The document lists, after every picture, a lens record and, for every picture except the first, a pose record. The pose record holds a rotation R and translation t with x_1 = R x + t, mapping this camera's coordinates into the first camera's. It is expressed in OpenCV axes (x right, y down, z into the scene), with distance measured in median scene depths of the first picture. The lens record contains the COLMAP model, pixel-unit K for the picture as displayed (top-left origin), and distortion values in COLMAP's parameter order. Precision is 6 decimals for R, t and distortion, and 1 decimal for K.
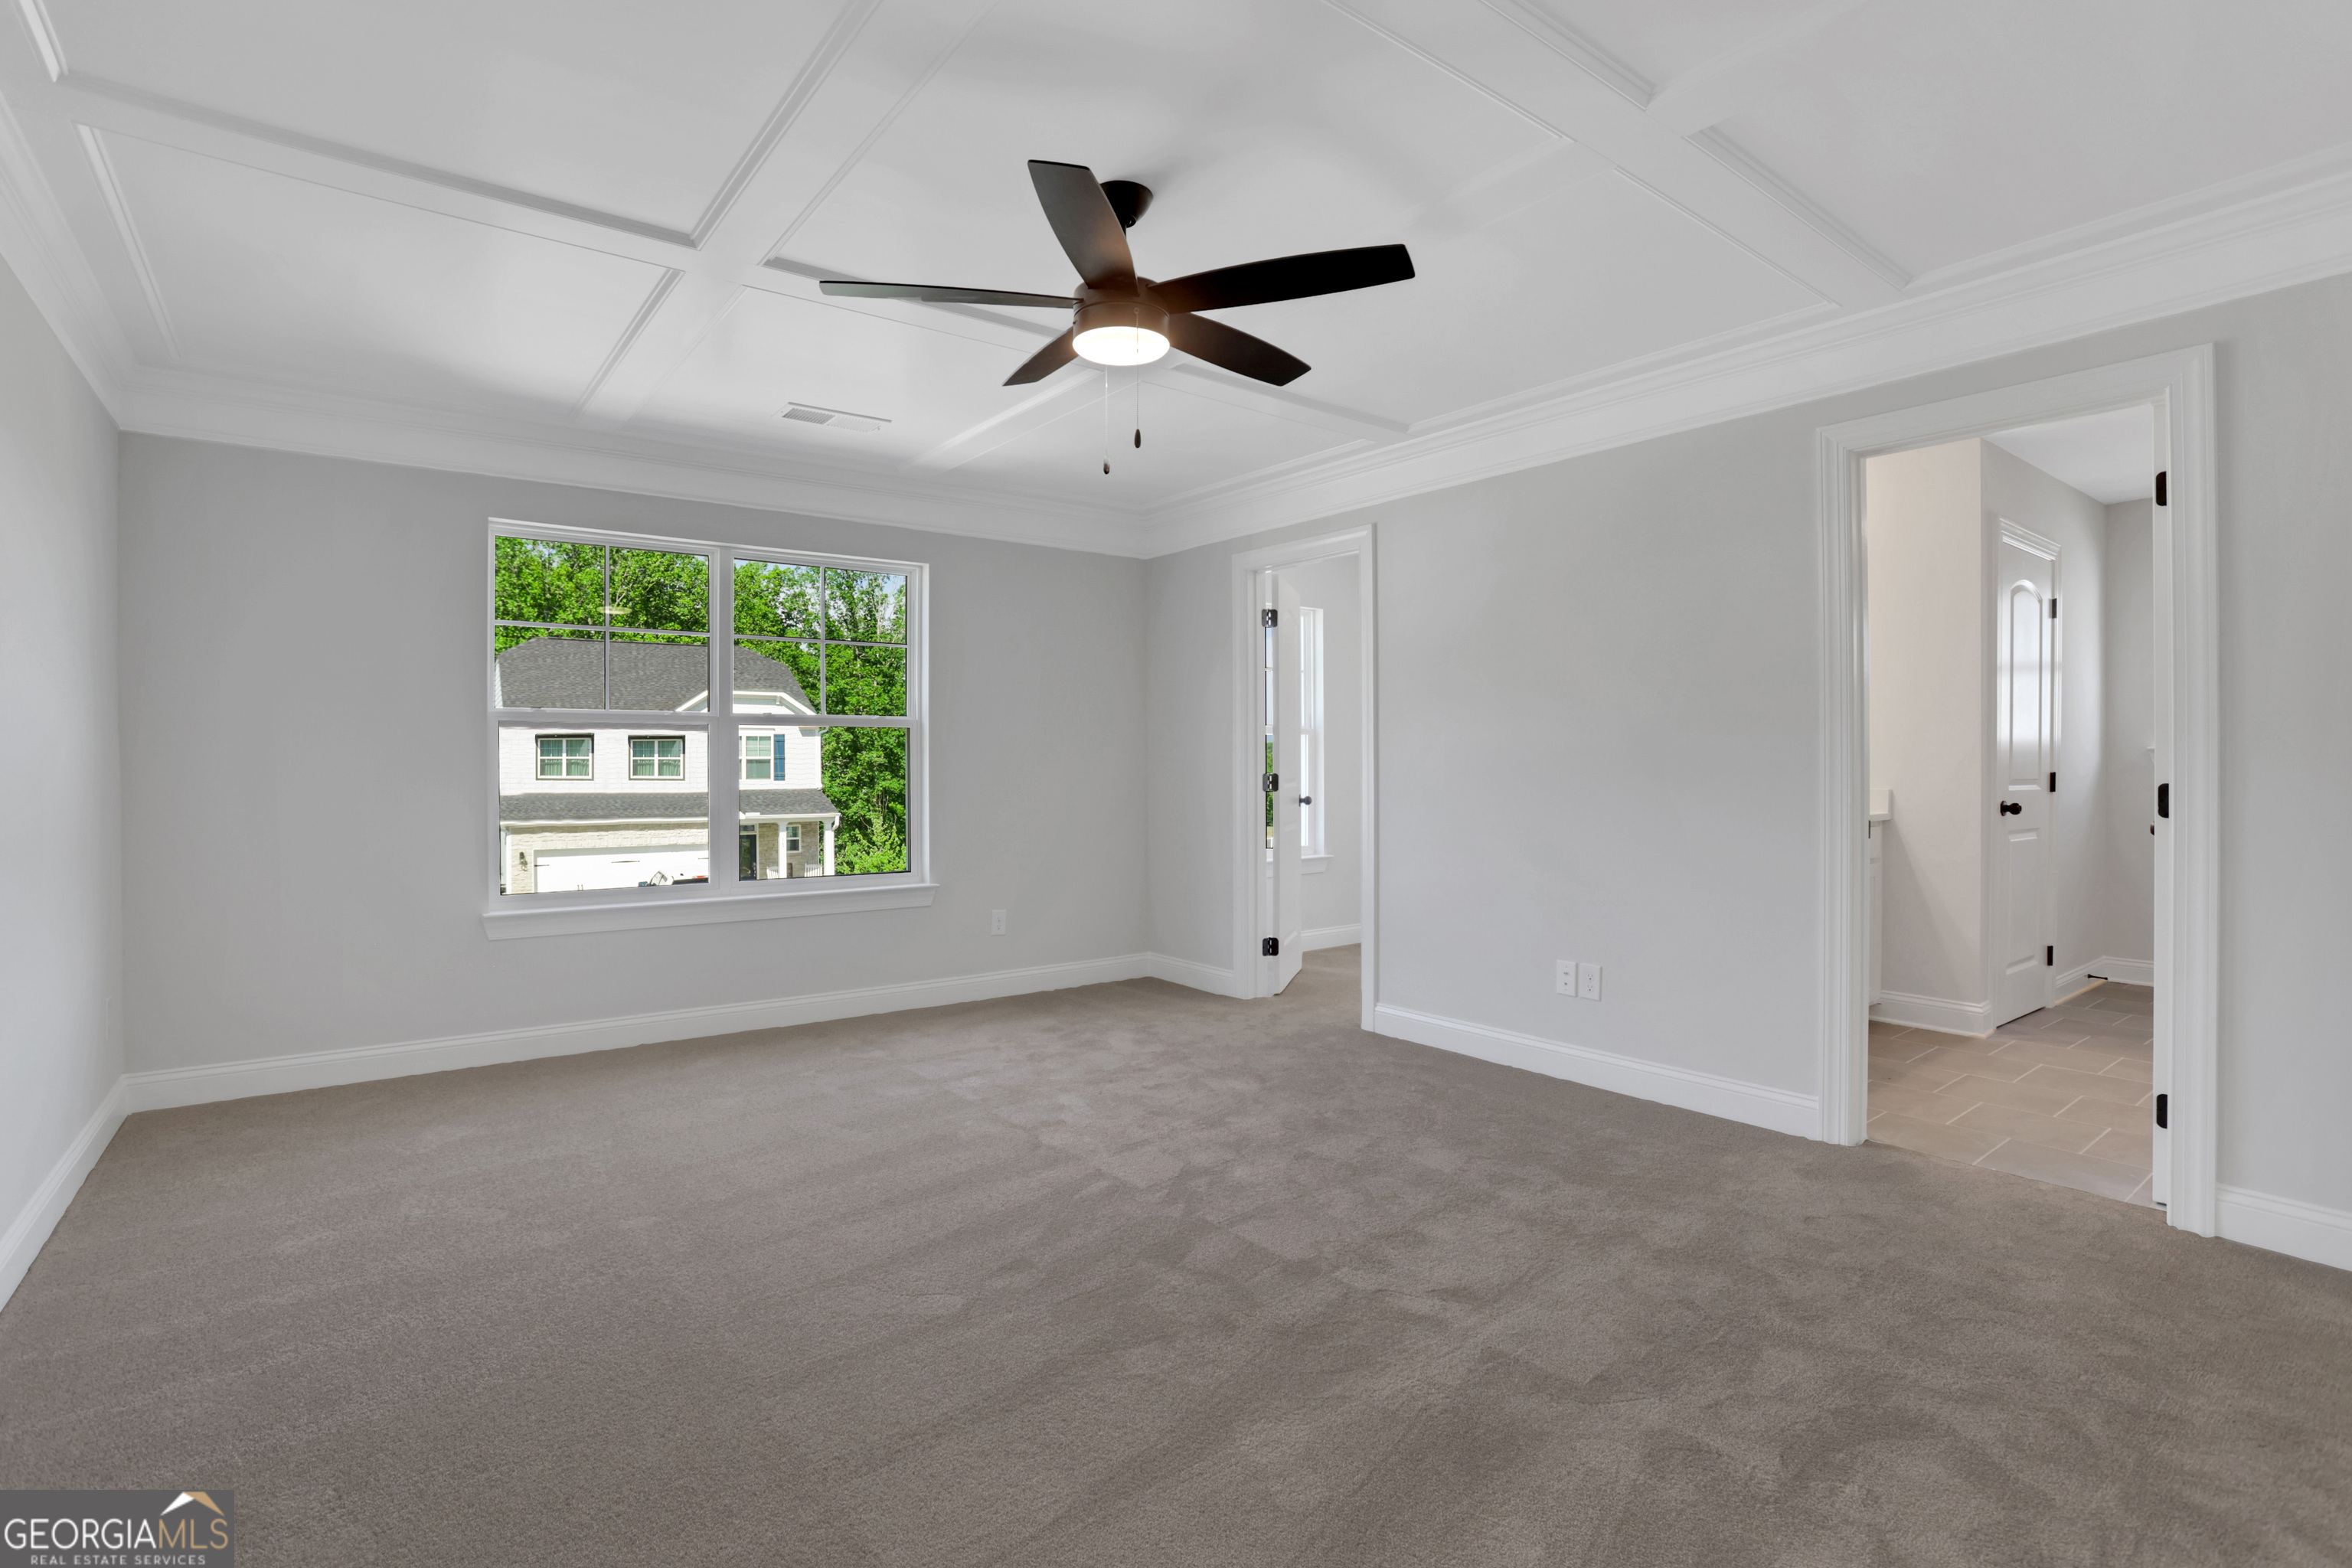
lens RADIAL K [[1099.4, 0, 1177.3], [0, 1099.4, 772.0], [0, 0, 1]] dist [-0.077482, 0.033669]
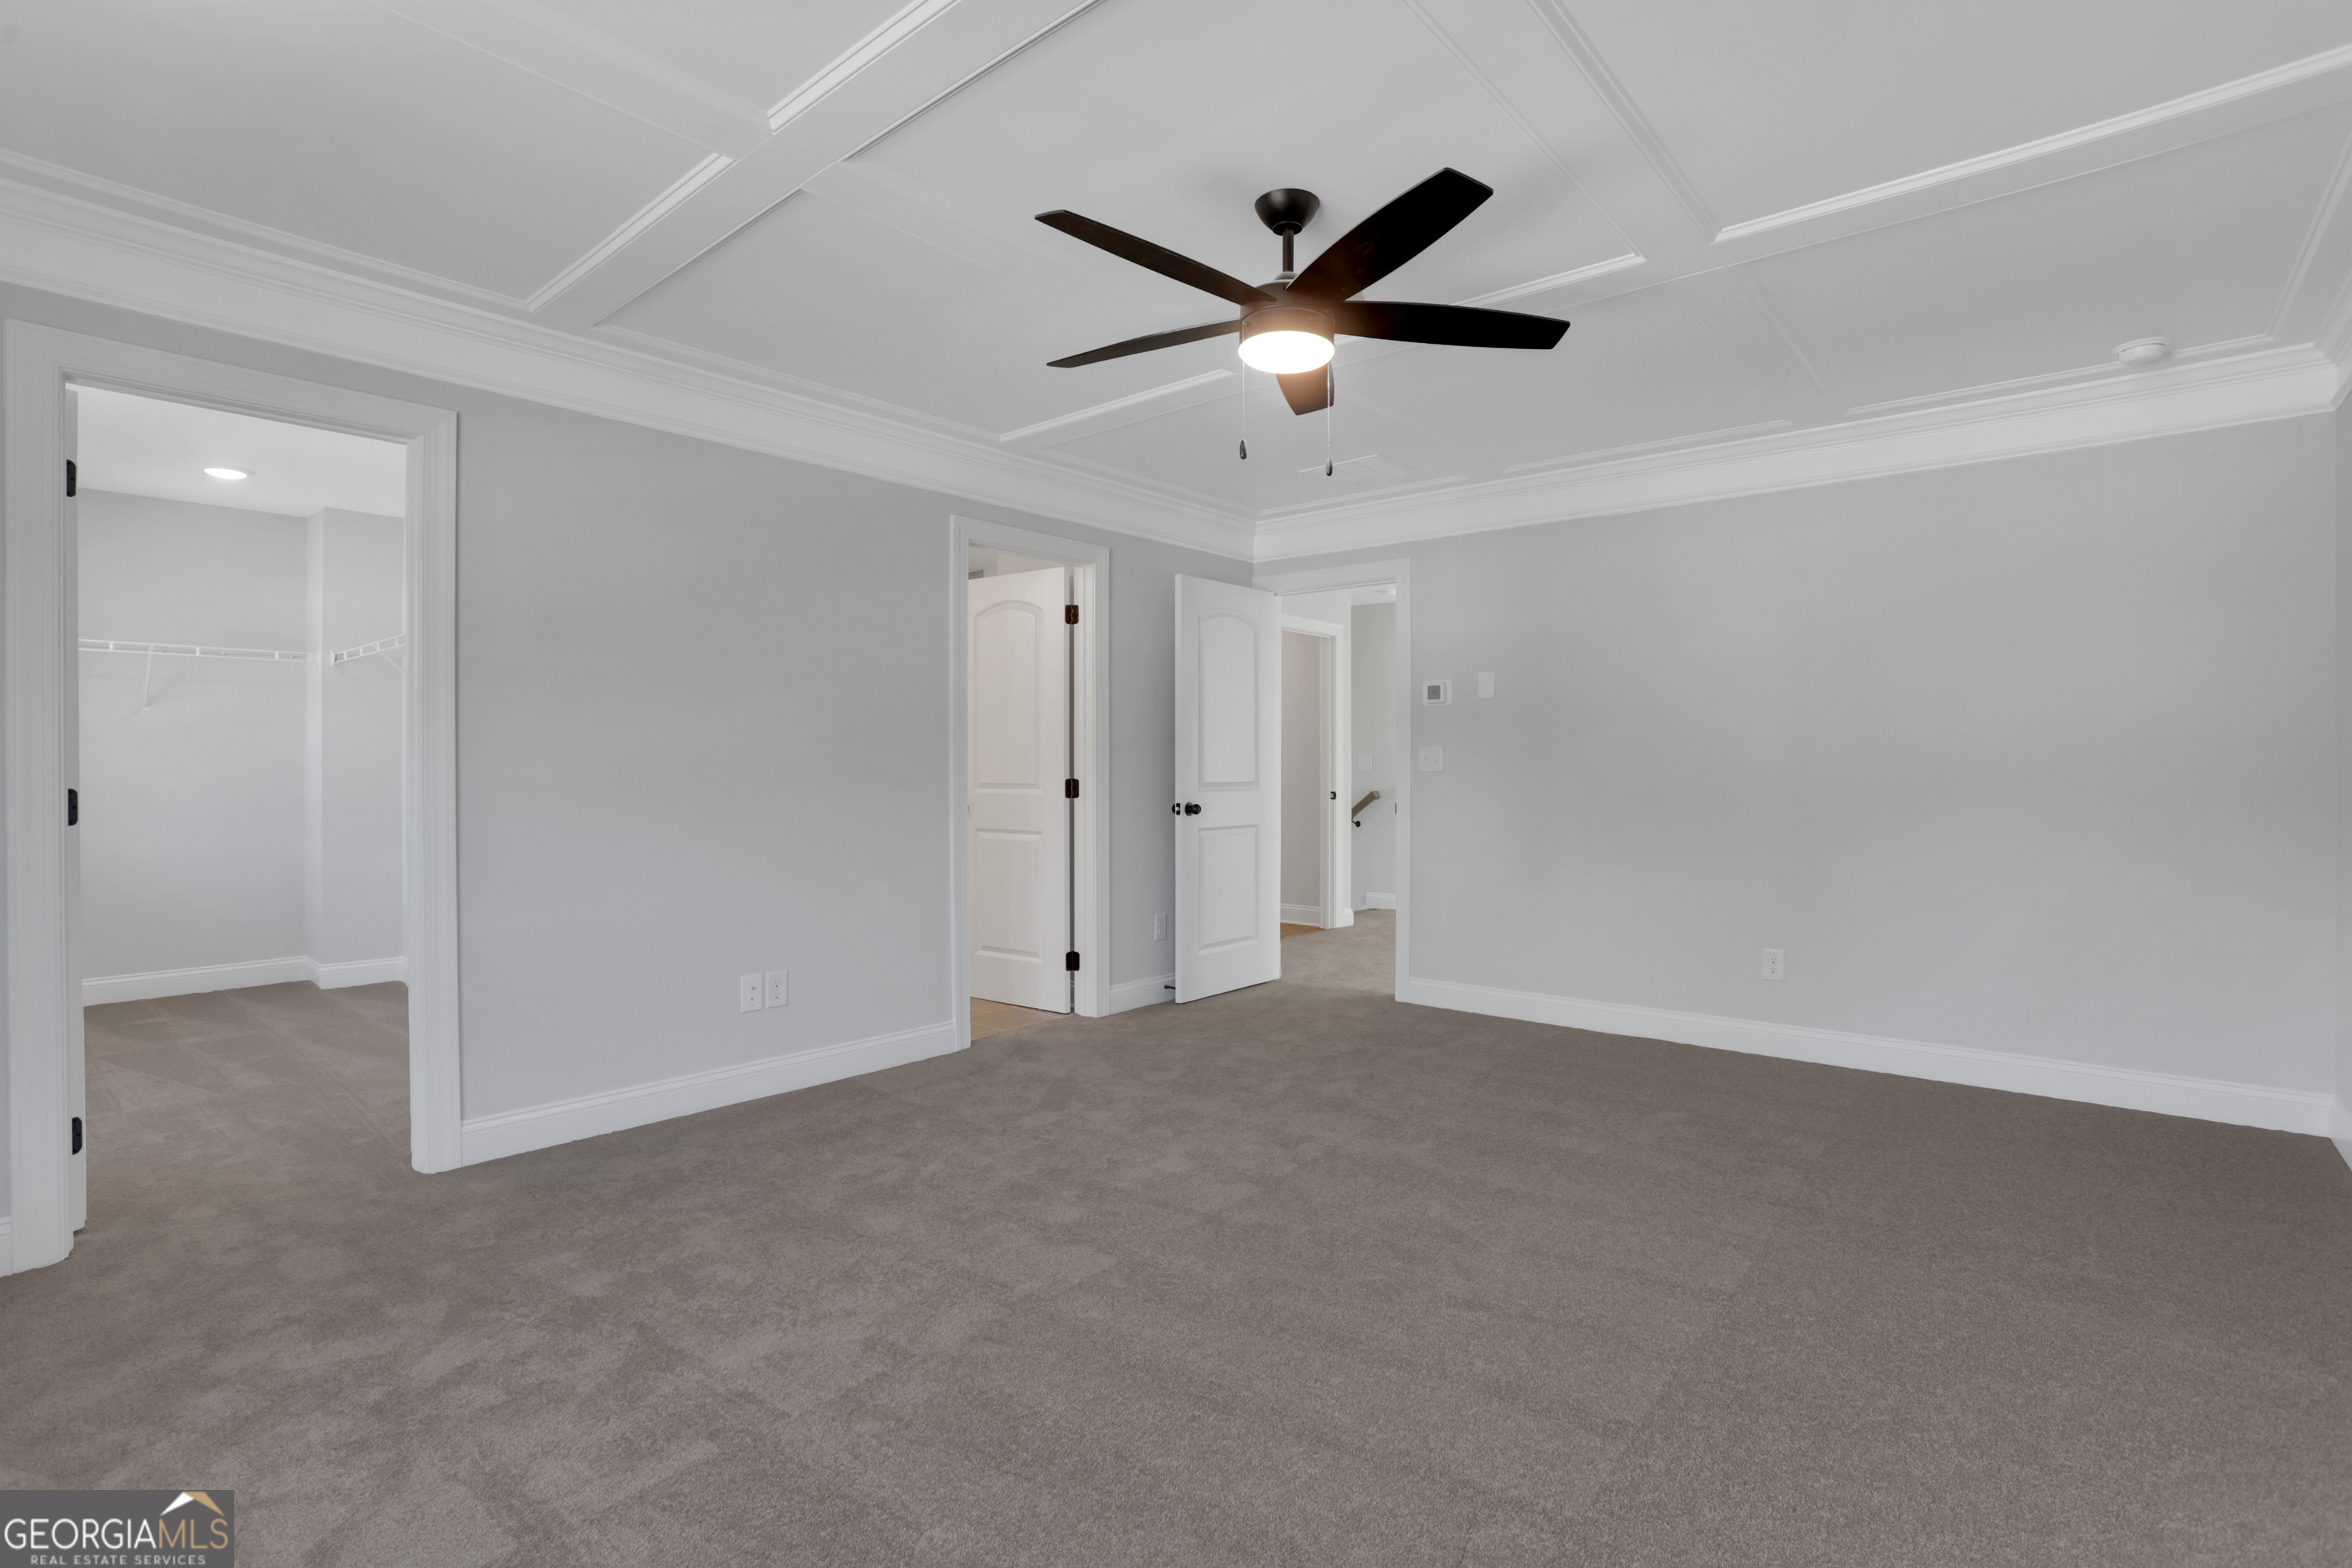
lens RADIAL K [[1099.4, 0, 1177.3], [0, 1099.4, 772.0], [0, 0, 1]] dist [-0.077482, 0.033669]
pose [[-0.194647, -0.002829, 0.980869, -0.779297], [0.003768, 0.999986, 0.003632, -0.007454], [-0.980866, 0.004403, -0.194634, 0.989238]]
